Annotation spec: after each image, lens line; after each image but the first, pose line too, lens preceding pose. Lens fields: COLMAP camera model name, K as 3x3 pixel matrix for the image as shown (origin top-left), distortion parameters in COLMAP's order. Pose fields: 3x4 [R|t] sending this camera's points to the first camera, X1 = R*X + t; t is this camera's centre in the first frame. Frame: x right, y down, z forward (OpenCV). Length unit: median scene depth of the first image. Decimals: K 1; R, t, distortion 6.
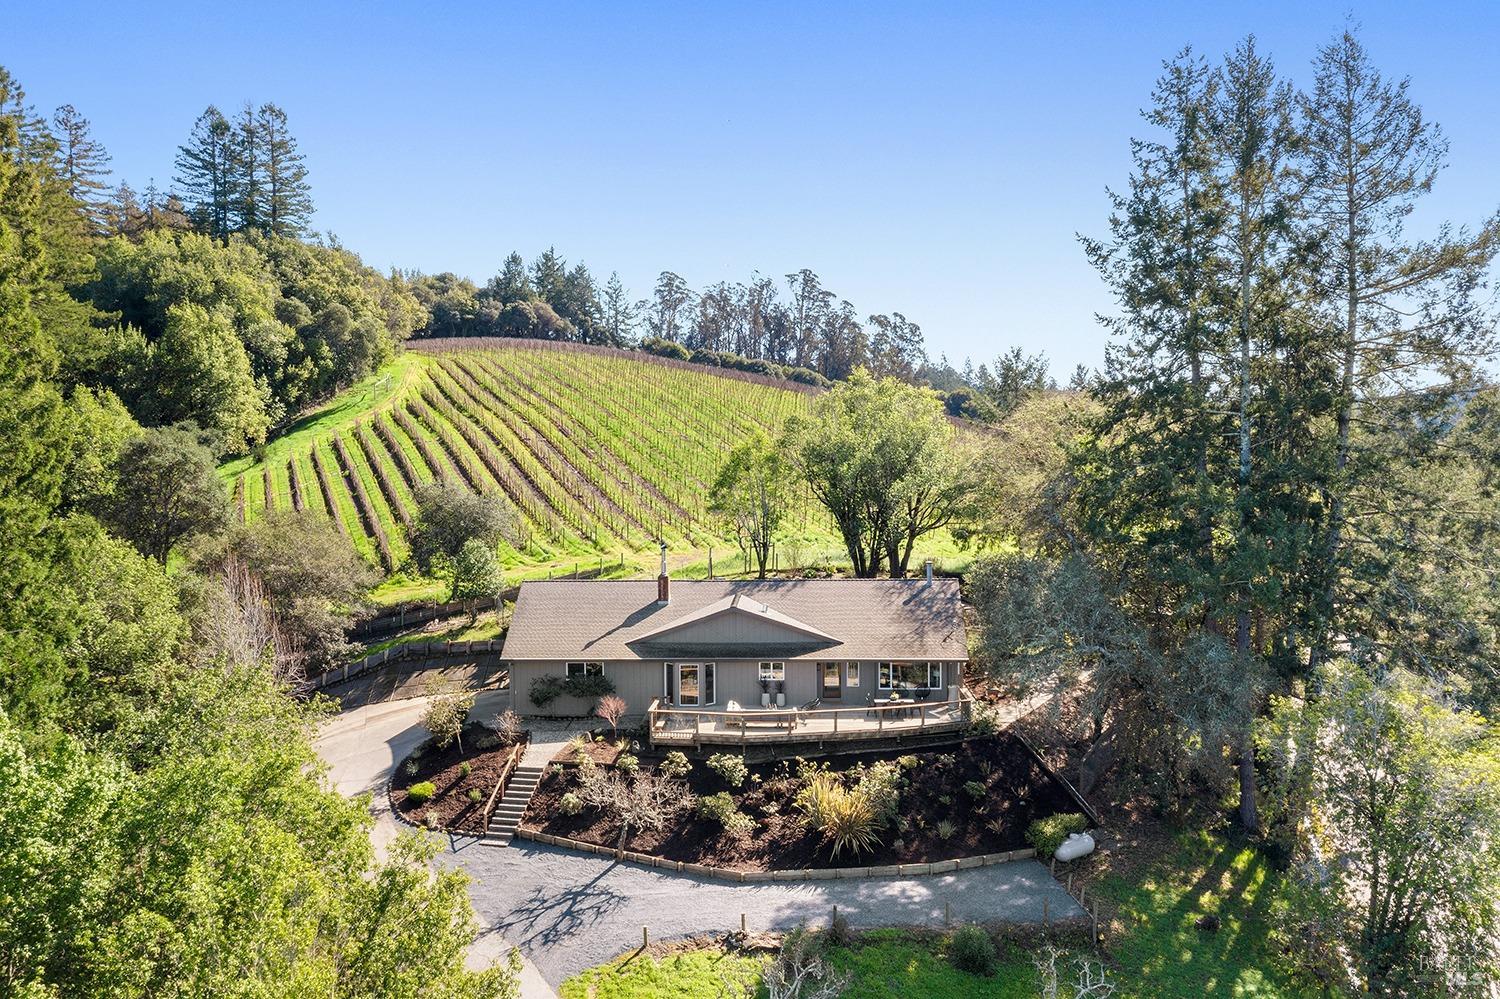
lens RADIAL K [[1200.0, 0, 750.0], [0, 1200.0, 499.5], [0, 0, 1]] dist [-0.092993, -0.000309]
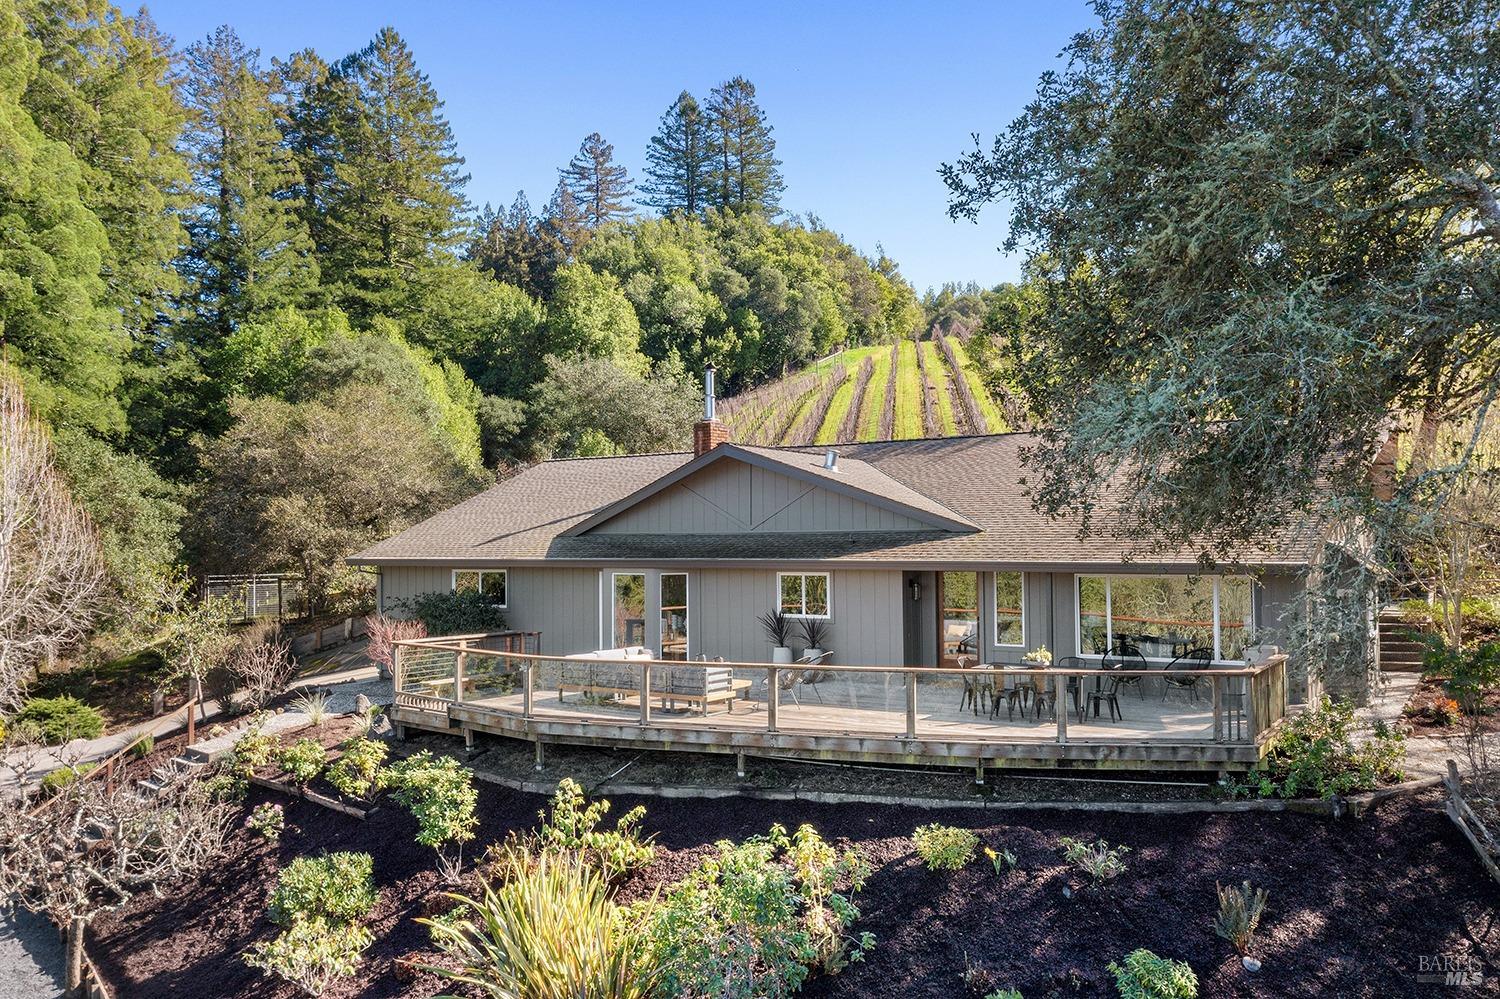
lens RADIAL K [[1200.0, 0, 750.0], [0, 1200.0, 499.5], [0, 0, 1]] dist [-0.092993, -0.000309]
pose [[0.854594, -0.015527, -0.519065, 0.090439], [-0.018621, 0.997994, -0.060513, 0.057417], [0.518963, 0.061380, 0.852590, 0.270266]]
